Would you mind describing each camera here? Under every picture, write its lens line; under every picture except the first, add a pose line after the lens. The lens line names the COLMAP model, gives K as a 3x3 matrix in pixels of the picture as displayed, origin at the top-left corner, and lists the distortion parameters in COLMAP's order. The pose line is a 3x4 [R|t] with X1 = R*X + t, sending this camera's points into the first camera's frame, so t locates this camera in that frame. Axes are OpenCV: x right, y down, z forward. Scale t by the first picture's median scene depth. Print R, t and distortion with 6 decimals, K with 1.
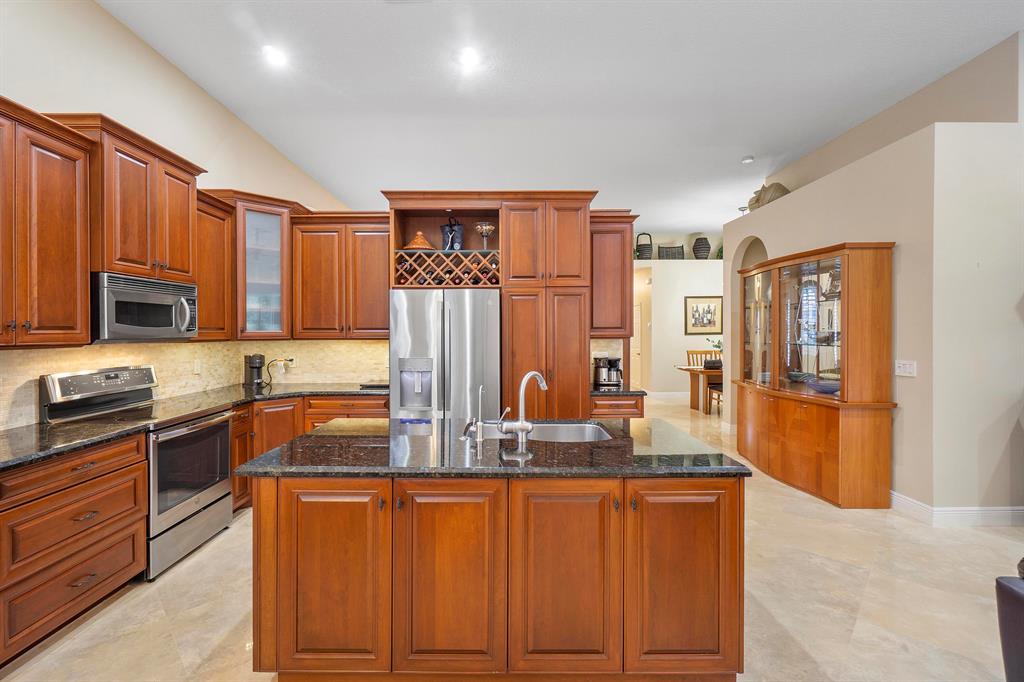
lens RADIAL K [[441.9, 0, 512.1], [0, 441.9, 337.8], [0, 0, 1]] dist [-0.001379, 0.000702]
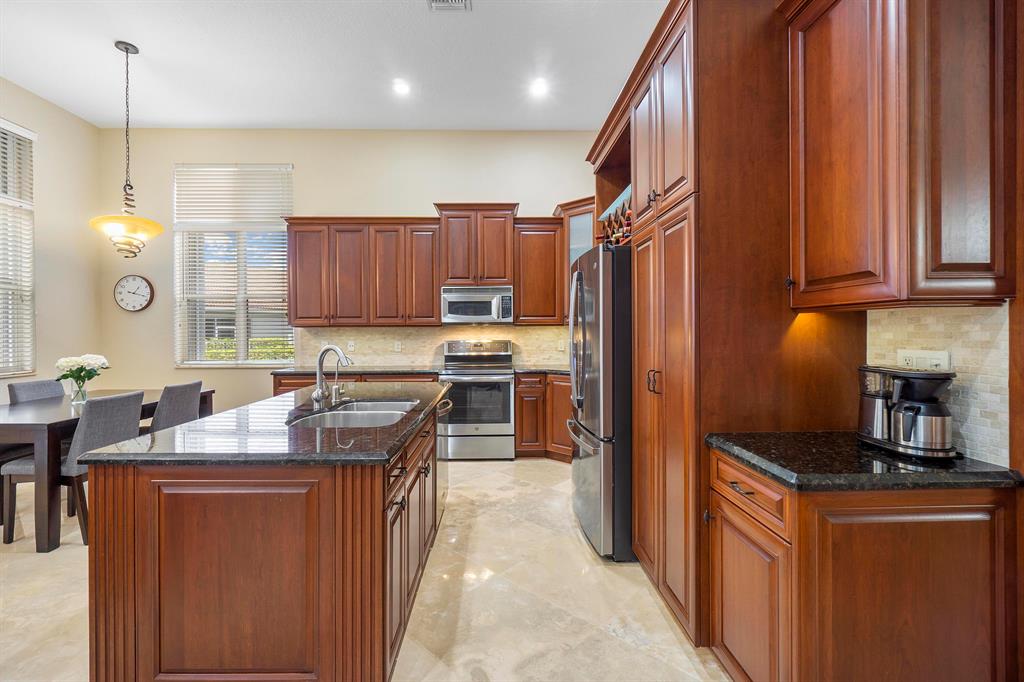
lens RADIAL K [[441.9, 0, 505.7], [0, 441.9, 335.2], [0, 0, 1]] dist [-0.001379, 0.000702]
pose [[0.018728, 0.010511, -0.999769, 0.604277], [-0.007592, 0.999917, 0.010370, 0.022125], [0.999796, 0.007396, 0.018807, 0.798759]]
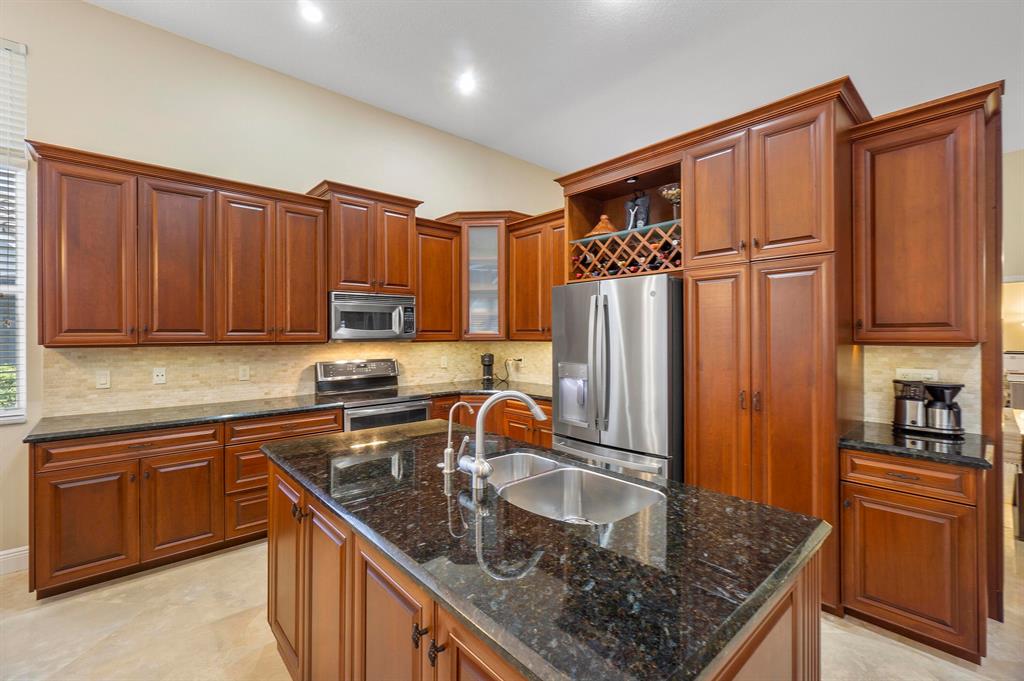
lens RADIAL K [[441.9, 0, 505.2], [0, 441.9, 336.5], [0, 0, 1]] dist [-0.001379, 0.000702]
pose [[0.656638, 0.002799, -0.754201, 0.322854], [-0.007926, 0.999964, -0.003189, -0.002790], [0.754164, 0.008072, 0.656636, 0.319168]]
